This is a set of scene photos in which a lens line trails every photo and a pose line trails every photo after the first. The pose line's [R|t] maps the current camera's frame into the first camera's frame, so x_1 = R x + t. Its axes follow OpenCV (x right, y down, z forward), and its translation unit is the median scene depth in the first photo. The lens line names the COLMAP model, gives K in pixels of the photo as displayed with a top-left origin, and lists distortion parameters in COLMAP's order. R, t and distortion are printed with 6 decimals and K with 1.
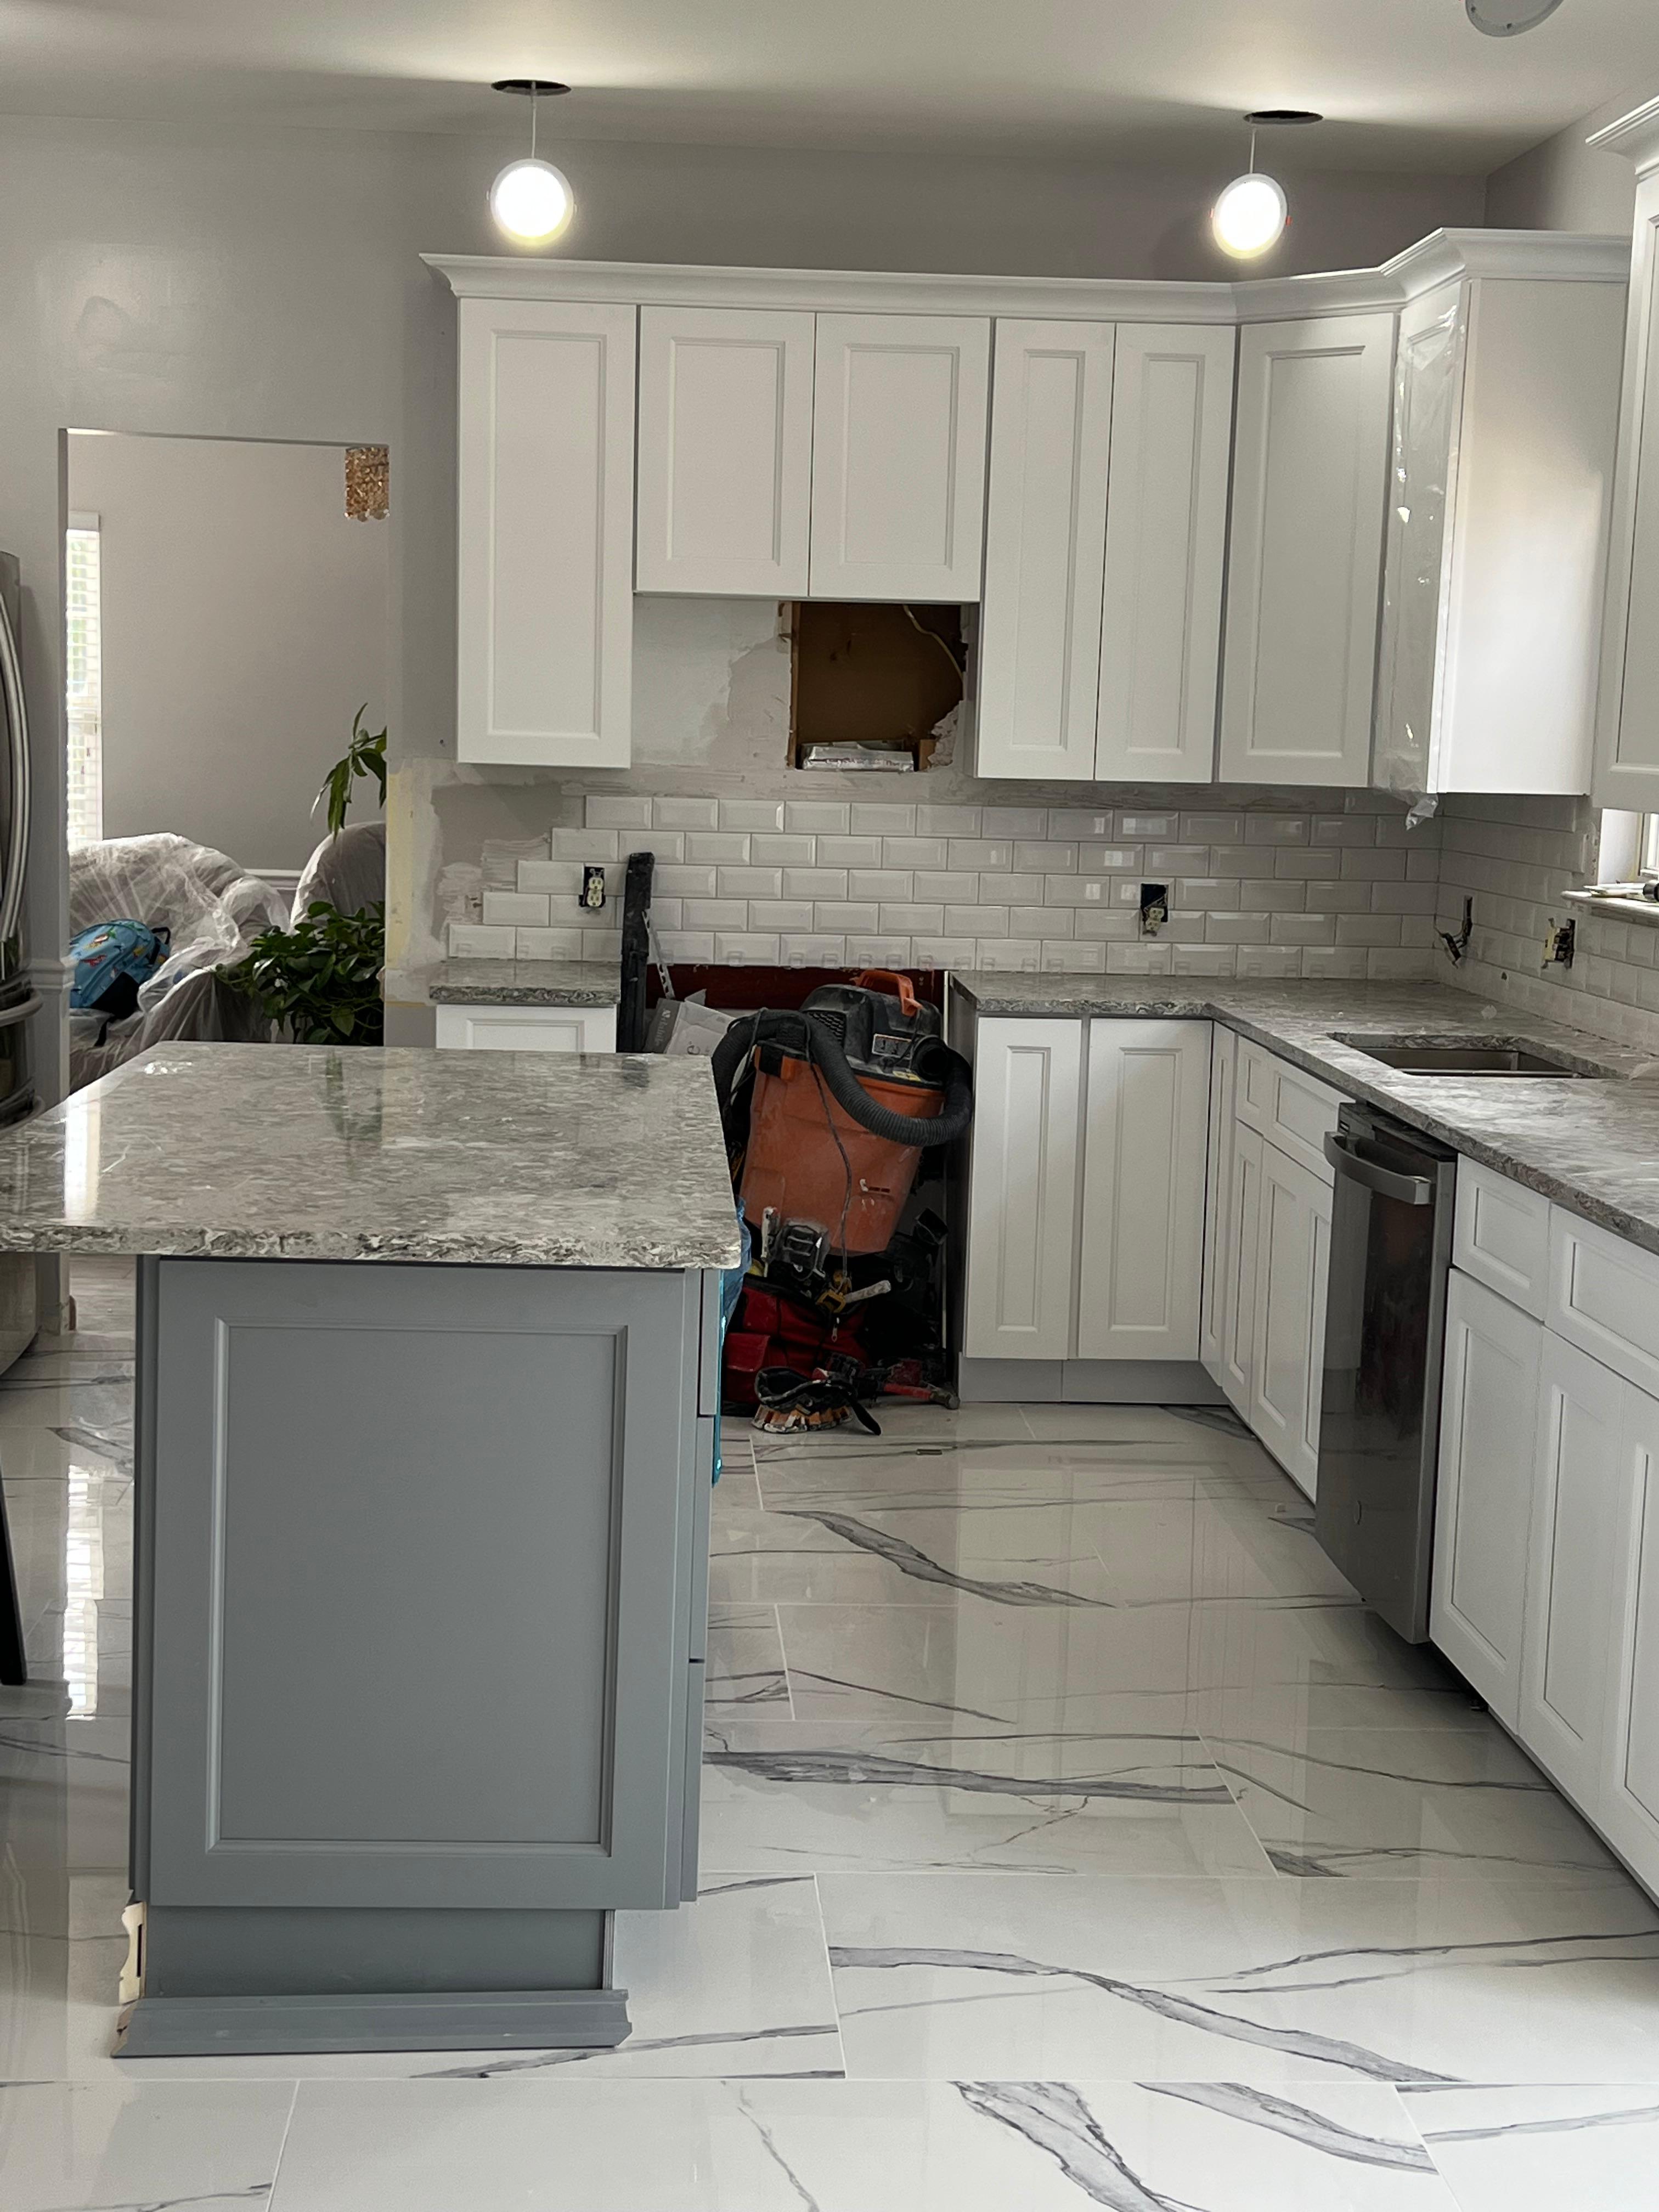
lens RADIAL K [[3001.6, 0, 829.5], [0, 3001.6, 1106.0], [0, 0, 1]] dist [-0.006749, -0.007724]
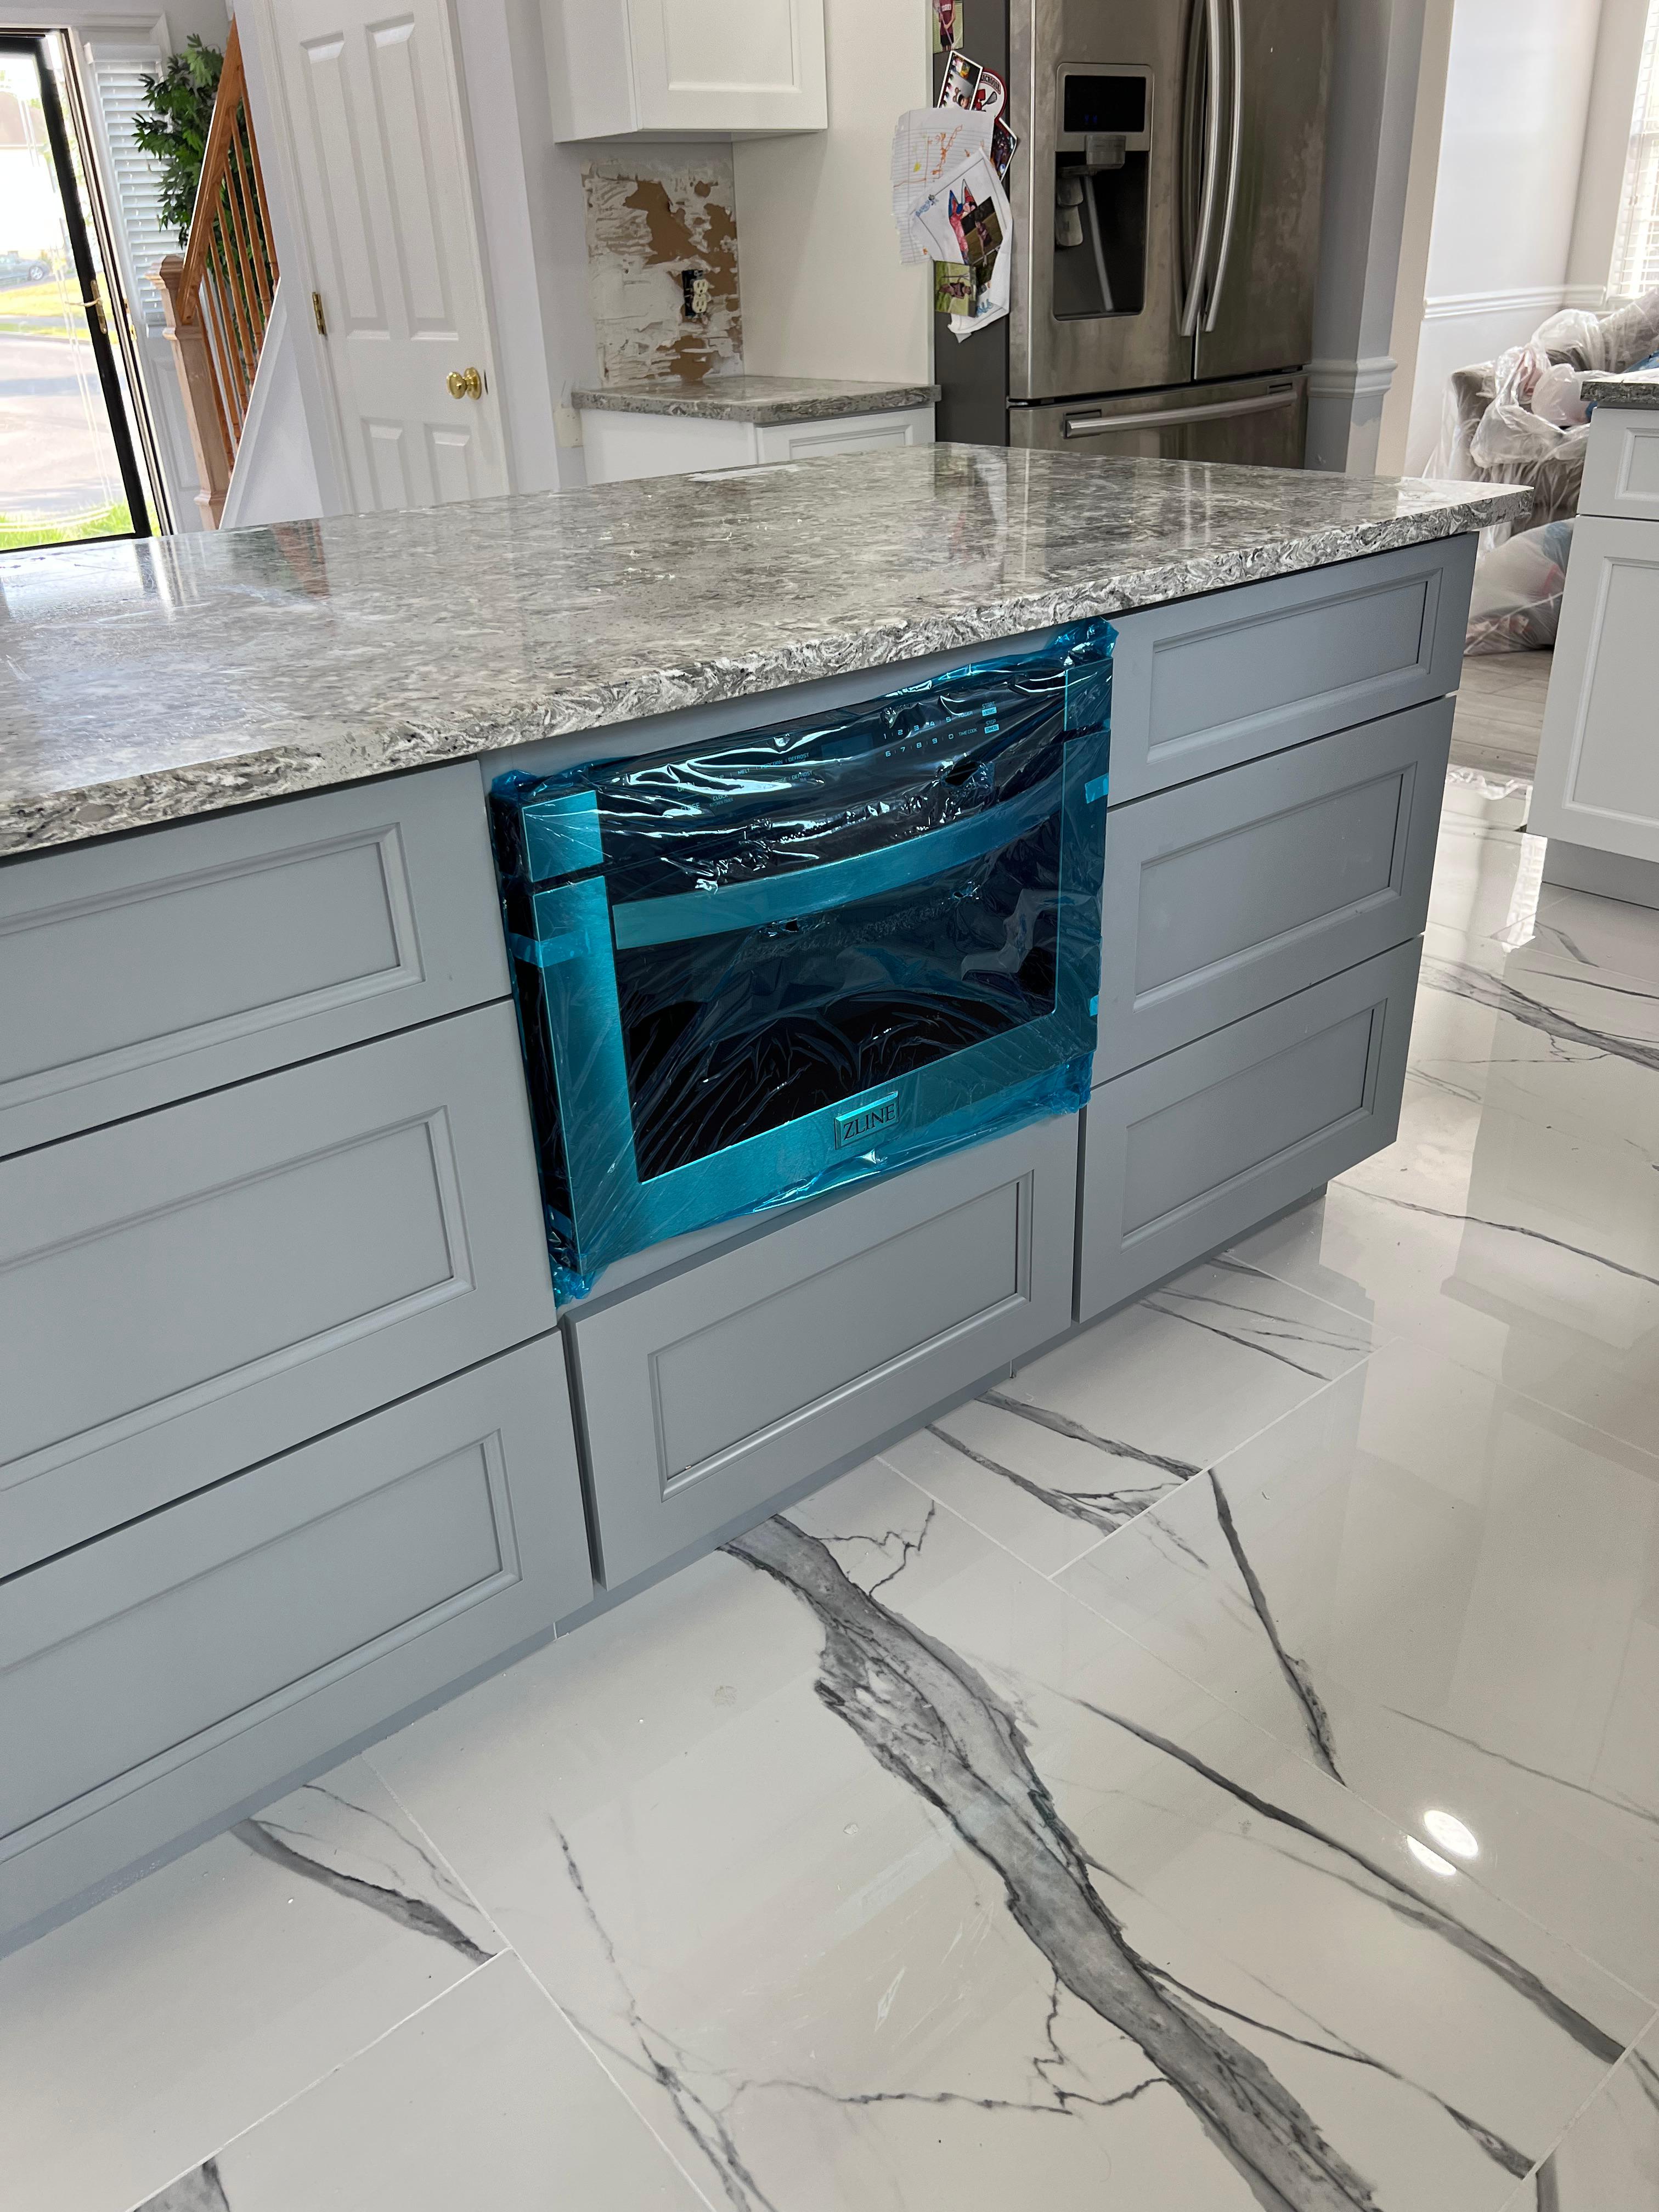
lens RADIAL K [[1681.0, 0, 825.5], [0, 1681.0, 1101.0], [0, 0, 1]] dist [0.091386, -0.114405]
pose [[0.591646, 0.307137, -0.745400, 0.209641], [-0.038202, 0.934230, 0.354621, -0.022534], [0.805292, -0.181334, 0.564467, 0.795243]]
